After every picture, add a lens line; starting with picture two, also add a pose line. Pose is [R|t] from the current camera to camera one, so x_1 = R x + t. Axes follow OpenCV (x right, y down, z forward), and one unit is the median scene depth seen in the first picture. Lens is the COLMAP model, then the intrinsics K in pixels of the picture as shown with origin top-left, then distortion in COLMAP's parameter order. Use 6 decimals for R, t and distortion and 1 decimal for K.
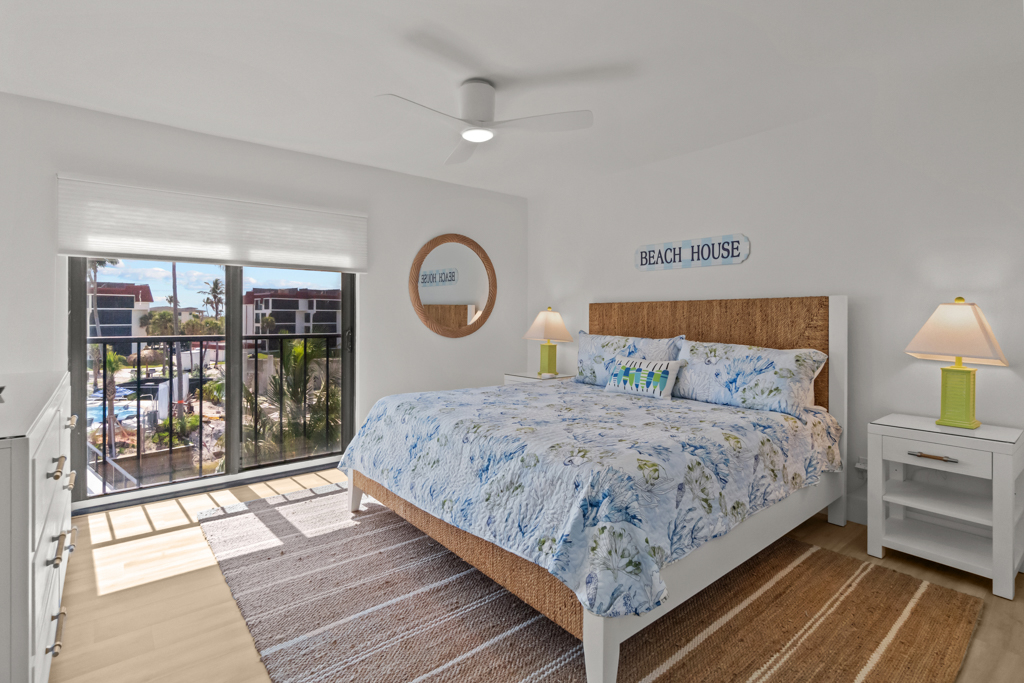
lens RADIAL K [[491.8, 0, 501.2], [0, 491.8, 323.6], [0, 0, 1]] dist [-0.004003, -0.000377]
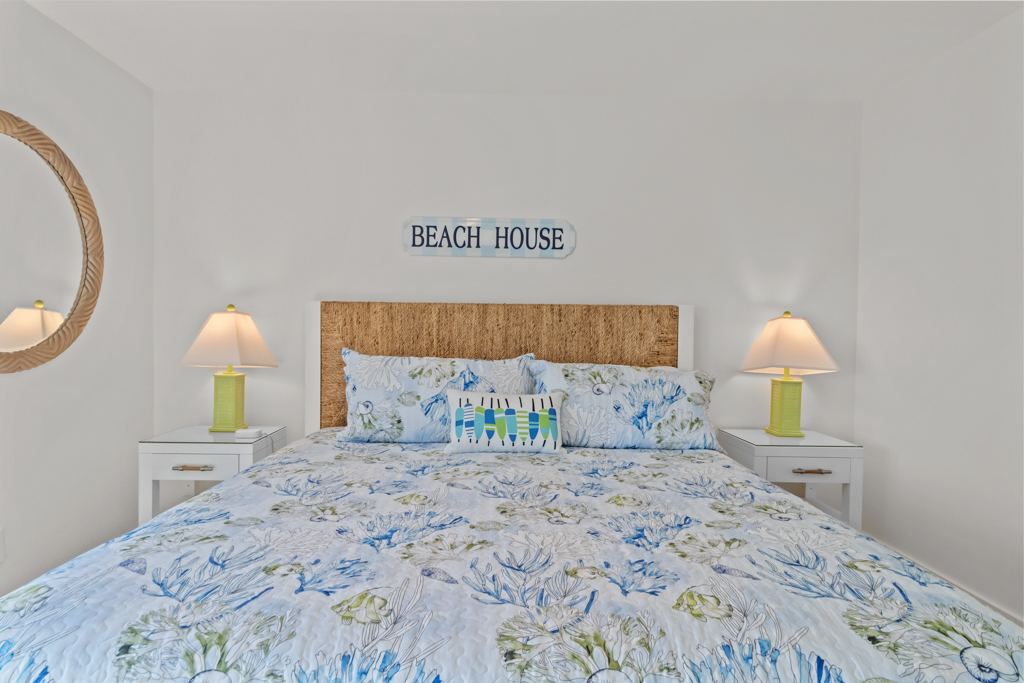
lens RADIAL K [[576.4, 0, 506.7], [0, 576.4, 327.7], [0, 0, 1]] dist [0.001837, 0.000786]
pose [[0.622799, 0.001758, 0.782380, -0.277357], [-0.002401, 0.999997, -0.000335, -0.012302], [-0.782378, -0.001669, 0.622801, 0.498755]]
